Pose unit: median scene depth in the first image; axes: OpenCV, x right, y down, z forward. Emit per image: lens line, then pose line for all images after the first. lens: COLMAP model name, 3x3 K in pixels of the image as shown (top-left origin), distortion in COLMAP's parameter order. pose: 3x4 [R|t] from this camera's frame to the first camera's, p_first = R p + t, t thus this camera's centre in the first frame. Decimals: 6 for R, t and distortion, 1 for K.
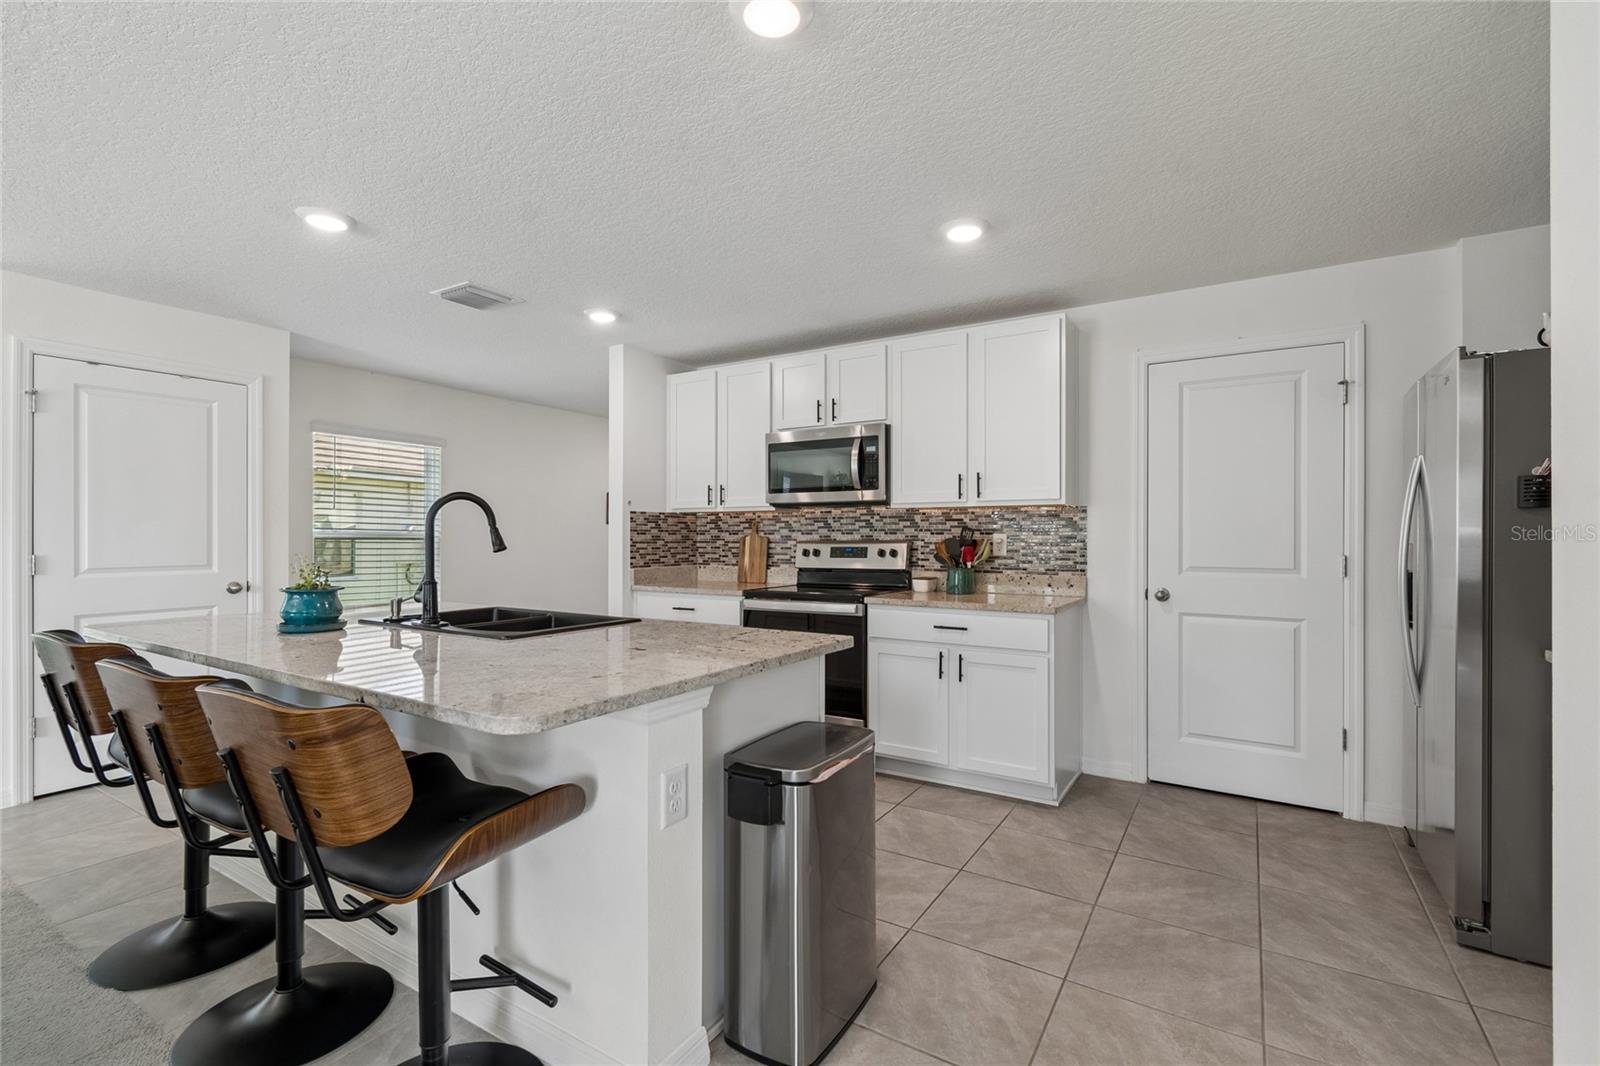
lens RADIAL K [[707.4, 0, 806.0], [0, 707.4, 535.7], [0, 0, 1]] dist [0.004417, -0.003142]
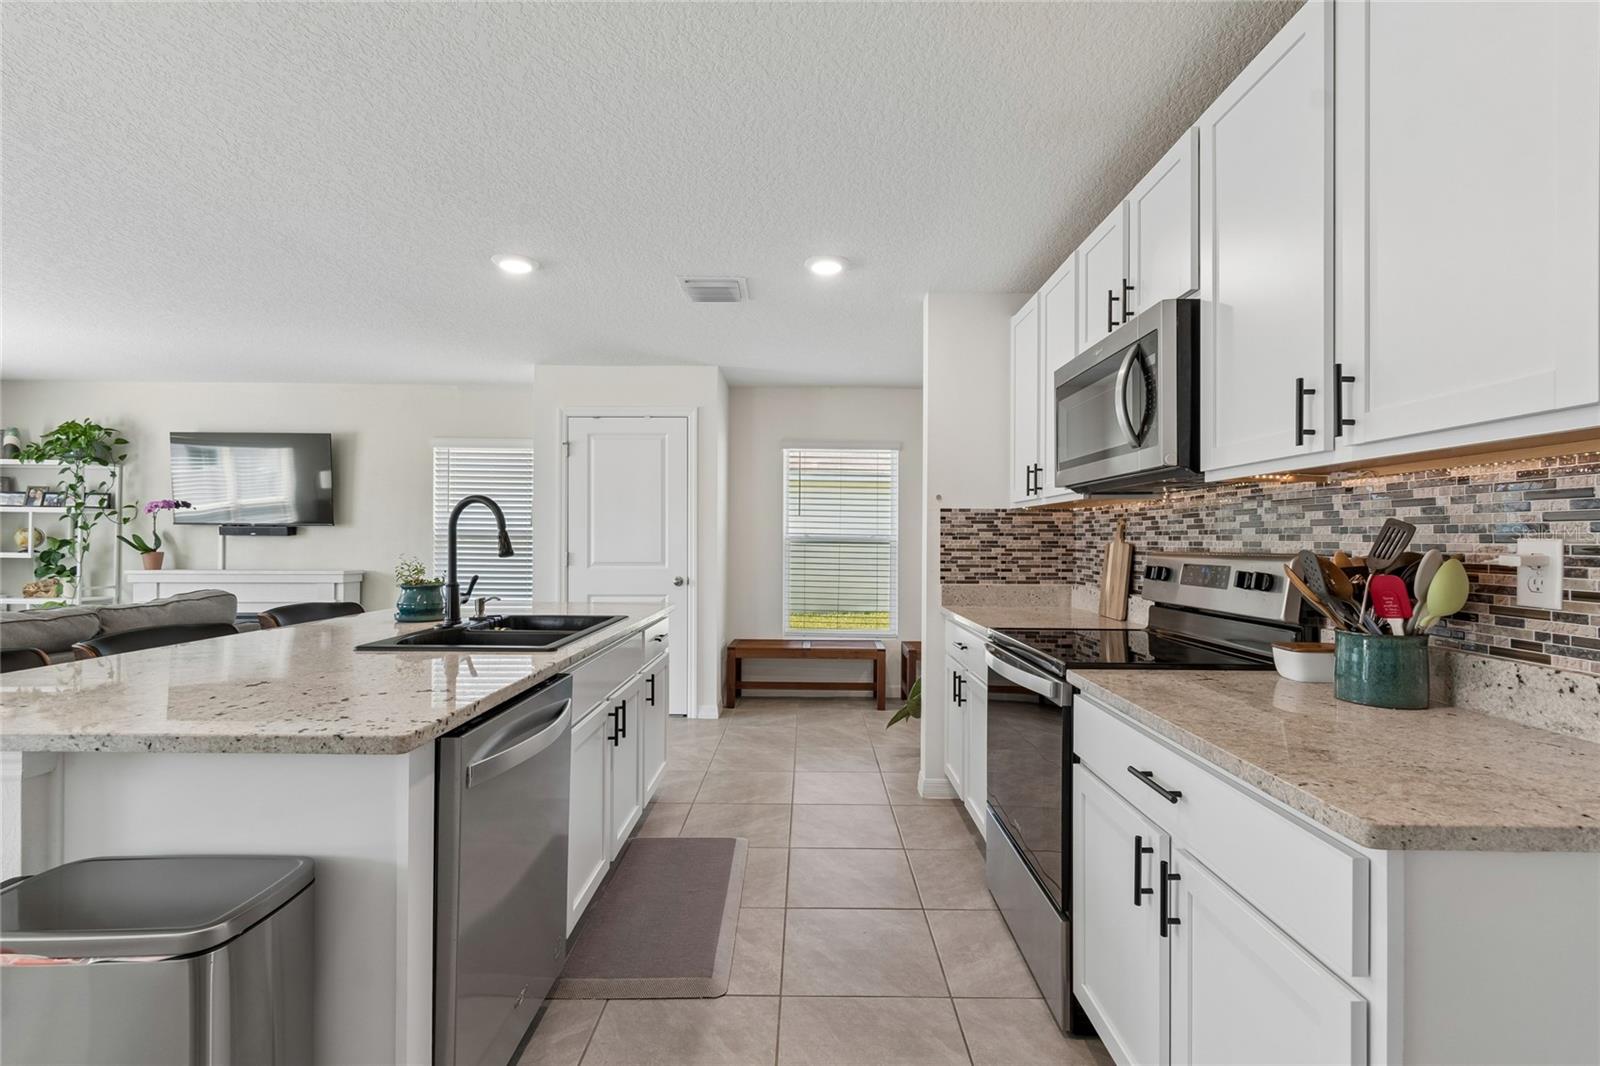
lens RADIAL K [[707.4, 0, 806.0], [0, 707.4, 535.7], [0, 0, 1]] dist [0.004417, -0.003142]
pose [[0.522453, -0.002058, -0.852666, 0.396384], [-0.003110, 0.999986, -0.004319, -0.002140], [0.852663, 0.004908, 0.522439, 0.581762]]
